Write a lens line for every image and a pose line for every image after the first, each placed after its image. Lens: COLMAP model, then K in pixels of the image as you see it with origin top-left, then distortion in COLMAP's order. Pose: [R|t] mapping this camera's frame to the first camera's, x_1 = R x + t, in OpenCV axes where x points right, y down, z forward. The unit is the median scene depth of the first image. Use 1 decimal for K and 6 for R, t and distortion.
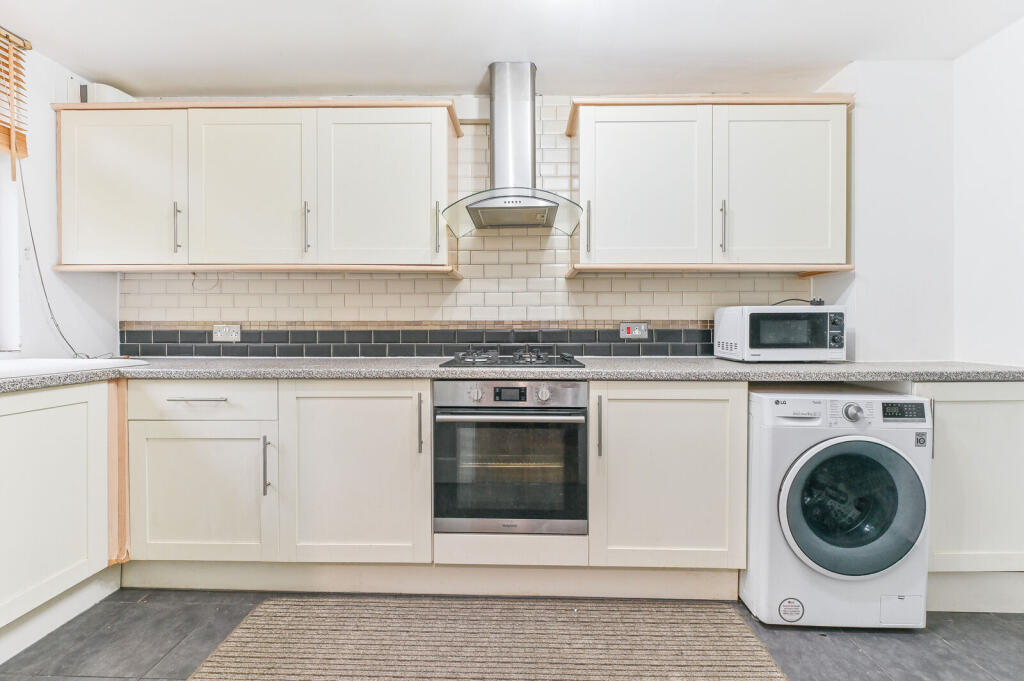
lens RADIAL K [[400.2, 0, 508.4], [0, 400.2, 336.2], [0, 0, 1]] dist [-0.000932, -0.000119]
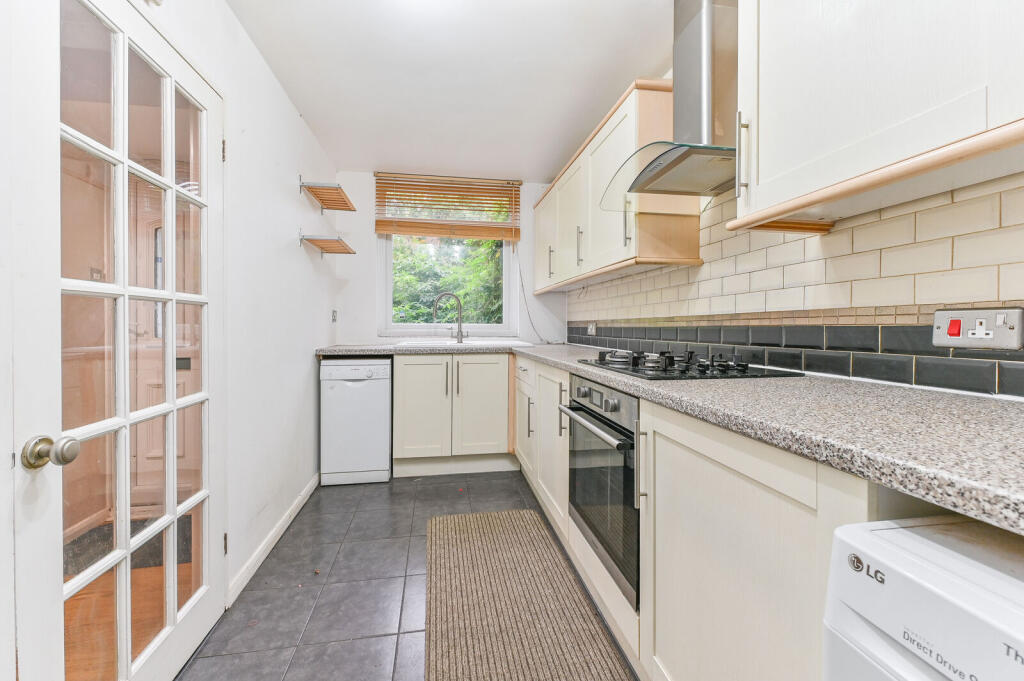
lens RADIAL K [[400.2, 0, 505.9], [0, 400.2, 331.3], [0, 0, 1]] dist [-0.000932, -0.000119]
pose [[0.195811, 0.012120, -0.980567, 0.615571], [-0.014364, 0.999852, 0.009491, -0.008403], [0.980536, 0.012226, 0.195956, 0.456004]]
